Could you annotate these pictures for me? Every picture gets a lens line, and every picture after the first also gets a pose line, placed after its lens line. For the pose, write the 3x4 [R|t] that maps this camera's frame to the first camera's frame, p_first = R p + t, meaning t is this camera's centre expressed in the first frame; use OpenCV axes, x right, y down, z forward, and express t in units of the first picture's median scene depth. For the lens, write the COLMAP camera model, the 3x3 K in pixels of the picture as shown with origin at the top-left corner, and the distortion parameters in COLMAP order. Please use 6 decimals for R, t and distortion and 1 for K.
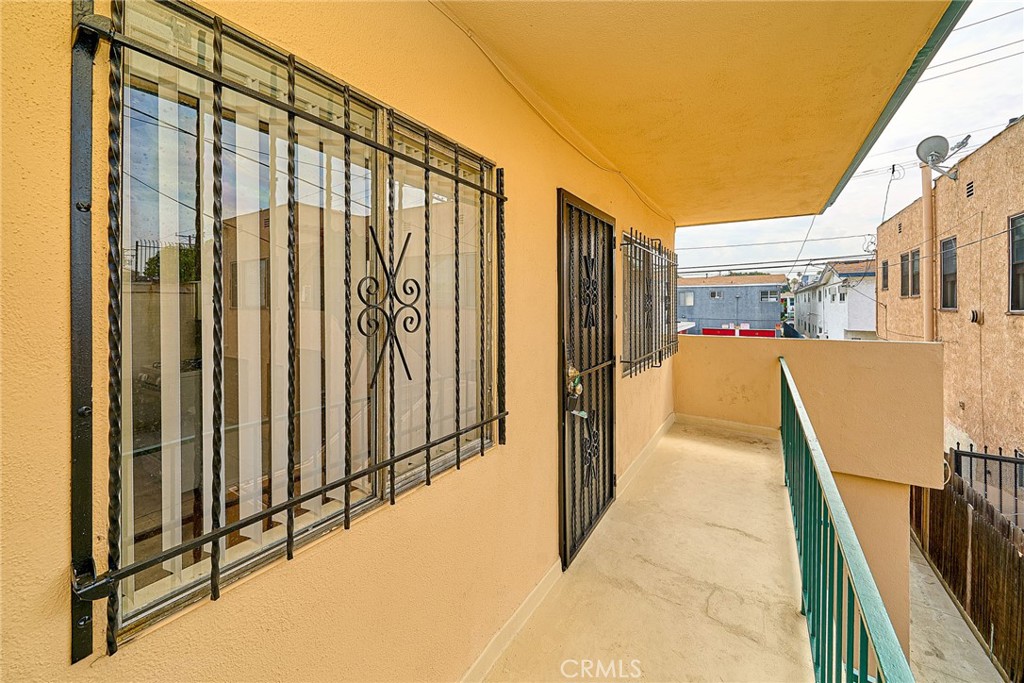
lens RADIAL K [[357.3, 0, 507.8], [0, 357.3, 311.4], [0, 0, 1]] dist [0.004920, -0.002031]
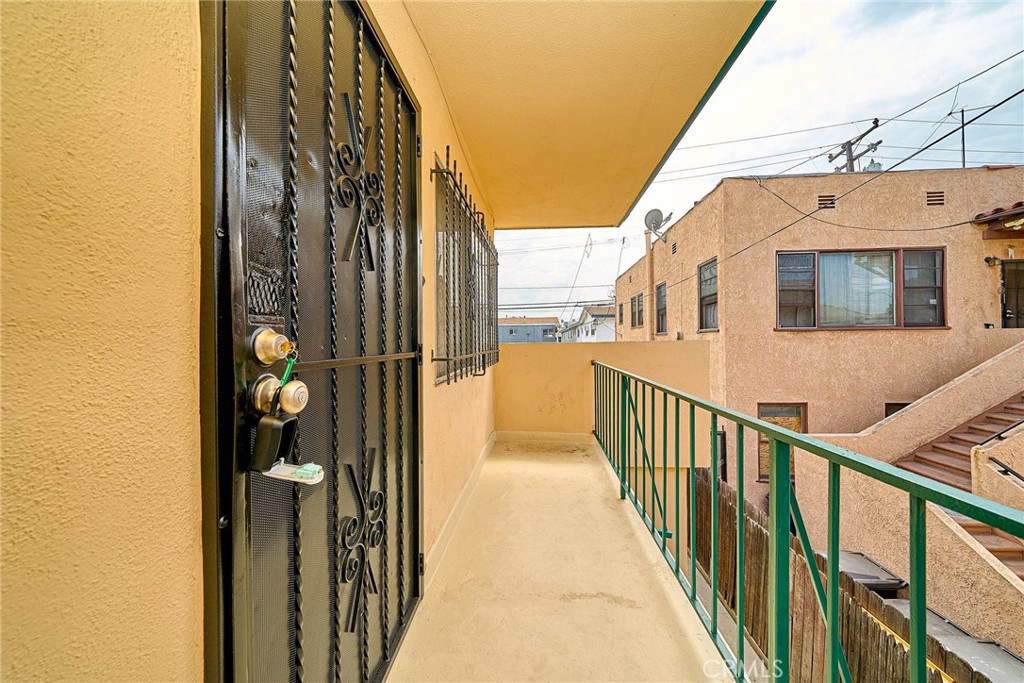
lens RADIAL K [[333.4, 0, 509.3], [0, 333.4, 344.0], [0, 0, 1]] dist [0.001368, 0.000008]
pose [[0.870796, -0.002411, 0.491638, 0.099740], [0.004065, 0.999989, -0.002295, 0.077794], [-0.491627, 0.003997, 0.870797, 0.291208]]
